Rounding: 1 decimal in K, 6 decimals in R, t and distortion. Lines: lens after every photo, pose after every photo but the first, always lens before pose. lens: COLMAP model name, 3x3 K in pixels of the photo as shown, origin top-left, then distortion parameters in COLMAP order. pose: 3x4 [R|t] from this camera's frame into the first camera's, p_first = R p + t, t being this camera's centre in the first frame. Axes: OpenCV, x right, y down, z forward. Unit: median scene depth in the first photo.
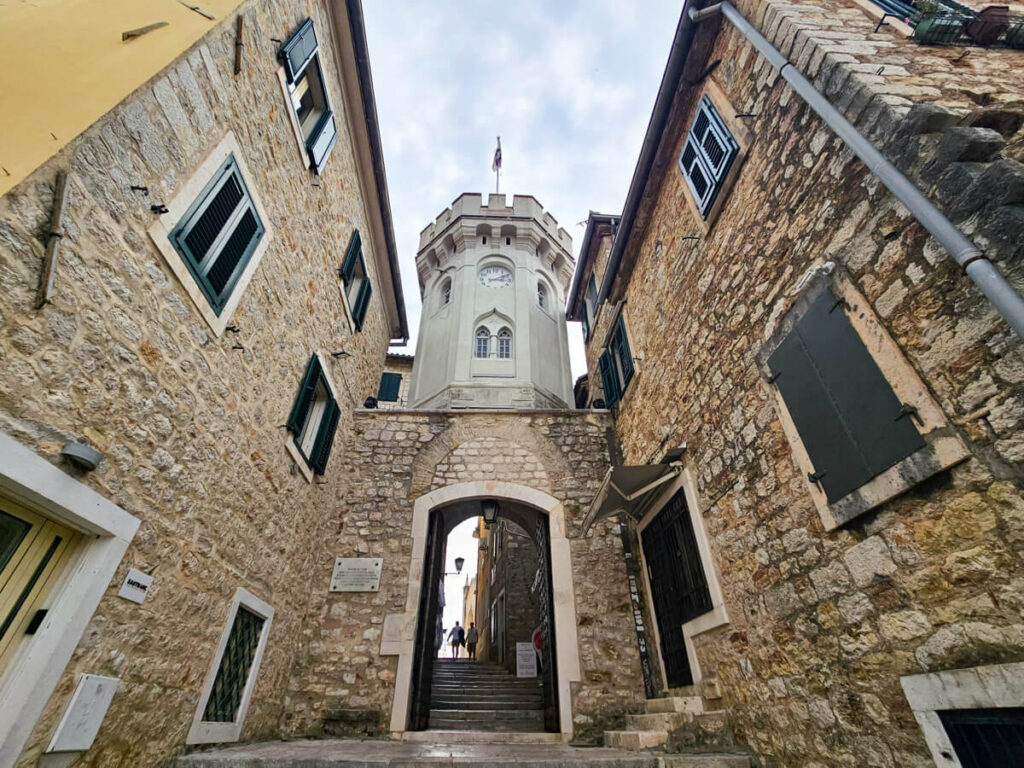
lens RADIAL K [[440.5, 0, 509.1], [0, 440.5, 379.9], [0, 0, 1]] dist [0.003431, 0.000684]
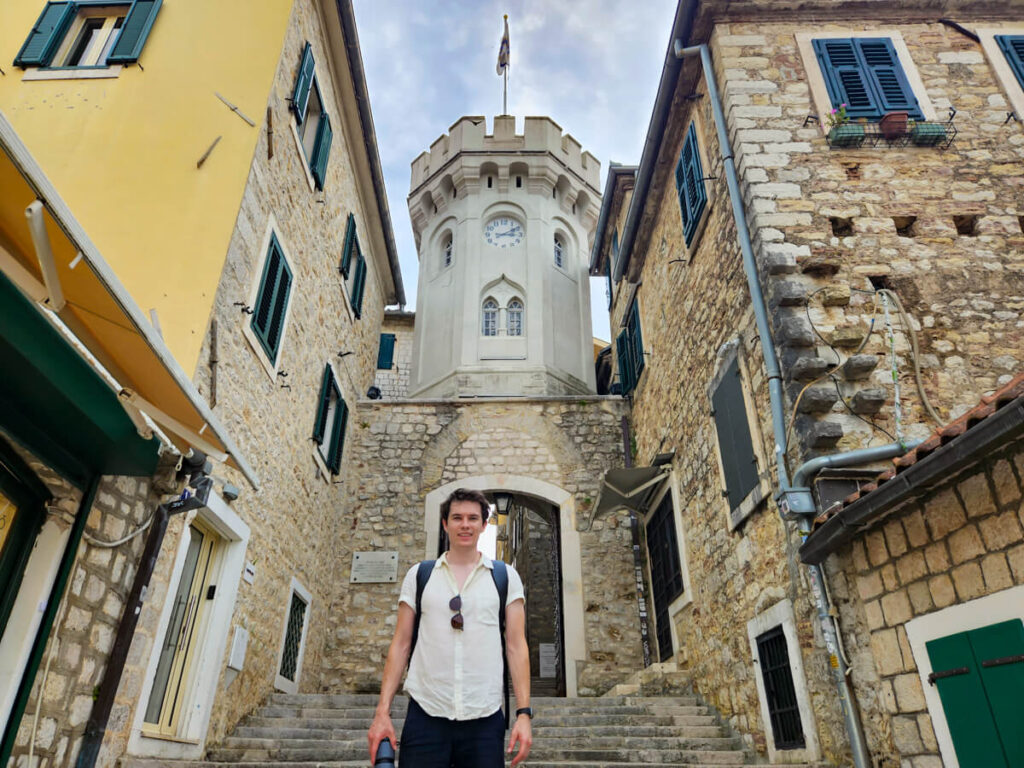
lens RADIAL K [[683.6, 0, 509.9], [0, 683.6, 356.8], [0, 0, 1]] dist [0.085403, -0.062096]
pose [[0.998607, -0.020679, -0.048549, 0.061330], [0.025937, 0.993562, 0.110282, -0.213114], [0.045956, -0.111387, 0.992714, -0.522350]]
